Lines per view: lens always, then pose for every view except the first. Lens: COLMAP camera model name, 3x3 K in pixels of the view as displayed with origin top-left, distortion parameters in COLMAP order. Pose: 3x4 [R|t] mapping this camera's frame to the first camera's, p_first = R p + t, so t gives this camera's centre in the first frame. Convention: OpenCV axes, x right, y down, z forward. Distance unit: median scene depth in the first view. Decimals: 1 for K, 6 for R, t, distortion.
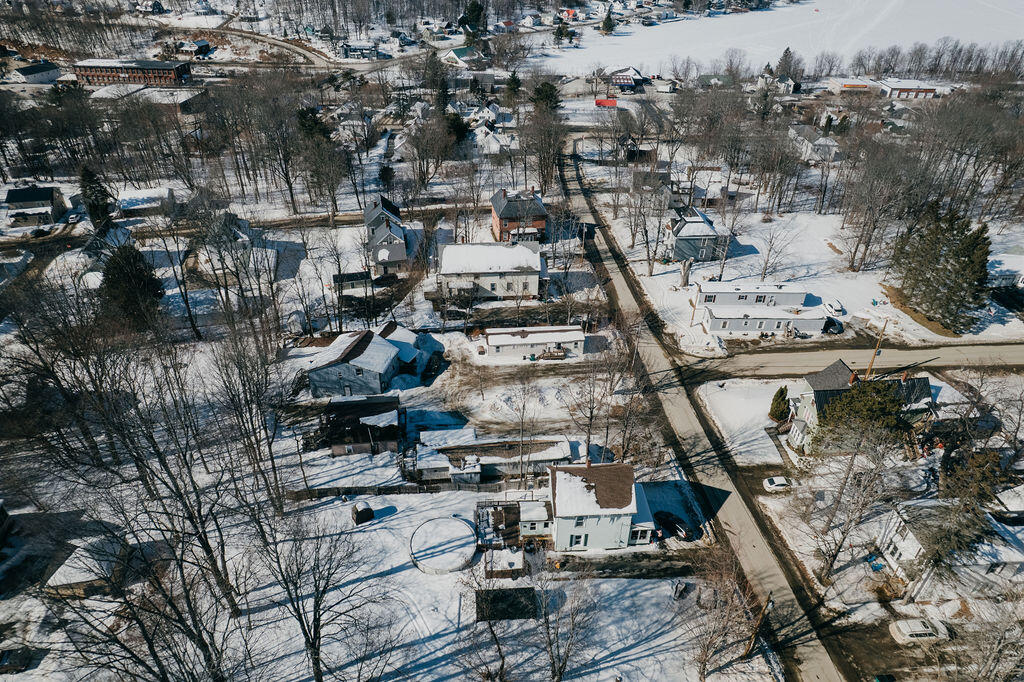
lens RADIAL K [[661.7, 0, 512.0], [0, 661.7, 341.0], [0, 0, 1]] dist [-0.083343, 0.084951]
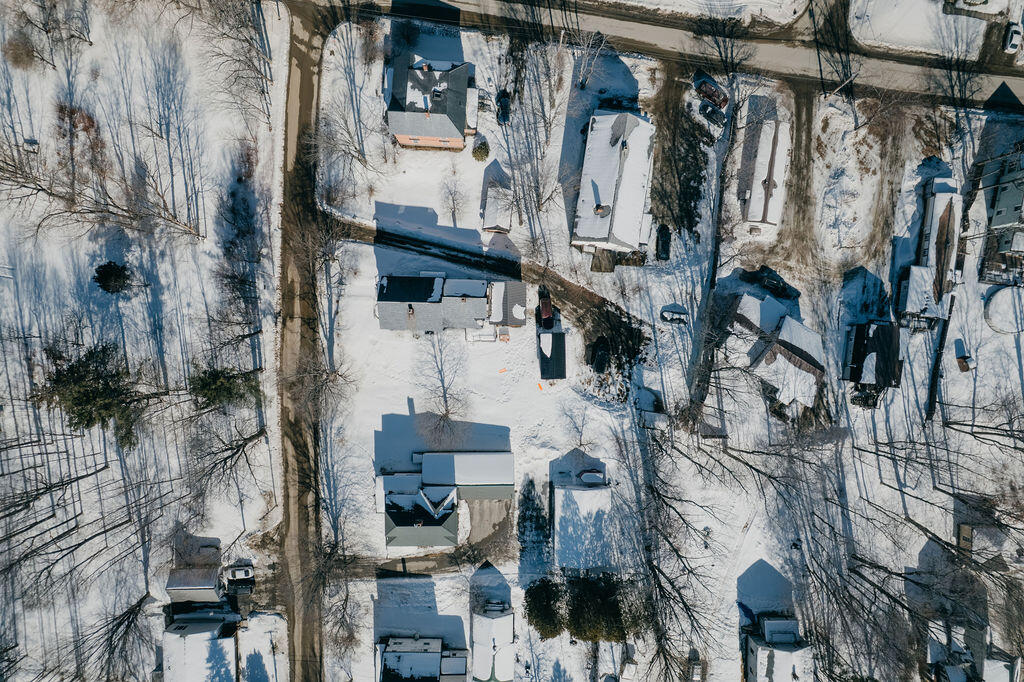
lens RADIAL K [[661.7, 0, 512.0], [0, 661.7, 341.0], [0, 0, 1]] dist [-0.083343, 0.084951]
pose [[0.243818, -0.969676, -0.016799, -0.087599], [0.525469, 0.117527, 0.842657, -0.307700], [-0.815129, -0.214282, 0.538189, 0.240240]]
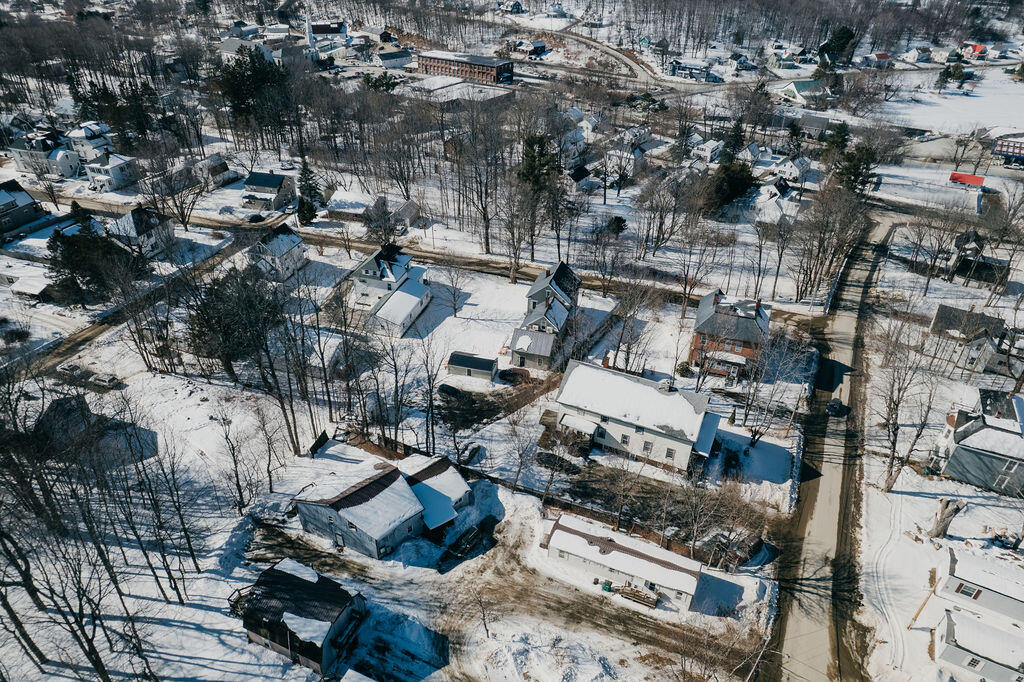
lens RADIAL K [[661.7, 0, 512.0], [0, 661.7, 341.0], [0, 0, 1]] dist [-0.083343, 0.084951]
pose [[0.864829, 0.278168, -0.417964, 0.048594], [-0.283304, 0.957665, 0.051158, -0.068005], [0.414499, 0.074168, 0.907022, 0.113087]]
